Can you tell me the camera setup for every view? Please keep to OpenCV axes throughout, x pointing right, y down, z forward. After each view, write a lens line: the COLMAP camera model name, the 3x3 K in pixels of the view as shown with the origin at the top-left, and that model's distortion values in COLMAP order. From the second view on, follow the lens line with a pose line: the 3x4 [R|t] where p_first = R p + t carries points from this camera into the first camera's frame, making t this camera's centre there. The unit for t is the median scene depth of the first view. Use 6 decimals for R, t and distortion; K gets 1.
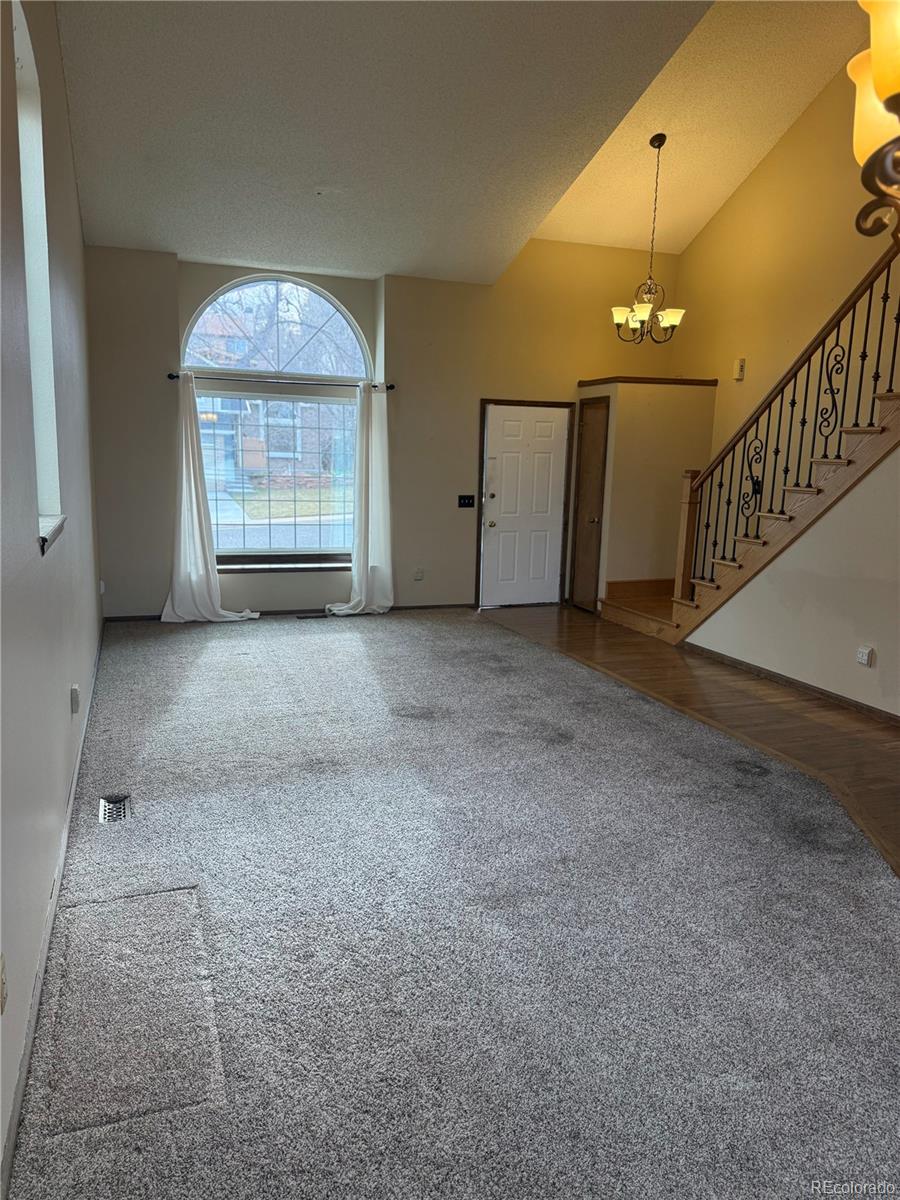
lens RADIAL K [[838.9, 0, 450.0], [0, 838.9, 600.0], [0, 0, 1]] dist [0.004020, 0.000589]
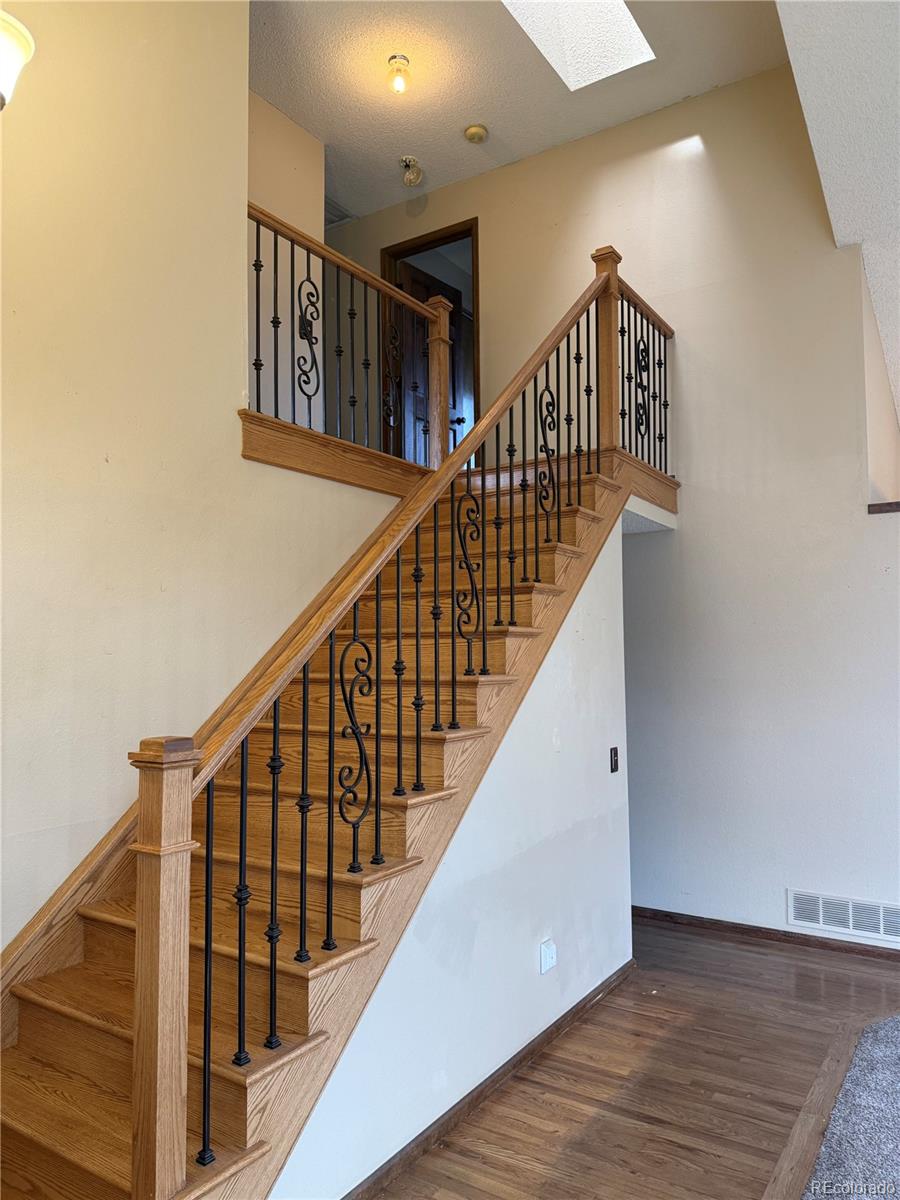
lens RADIAL K [[838.9, 0, 450.0], [0, 838.9, 600.0], [0, 0, 1]] dist [0.004020, 0.000589]
pose [[-0.597853, 0.031408, 0.800990, -0.016472], [0.135302, 0.988849, 0.062214, -0.254664], [-0.790105, 0.145570, -0.595436, 1.328680]]
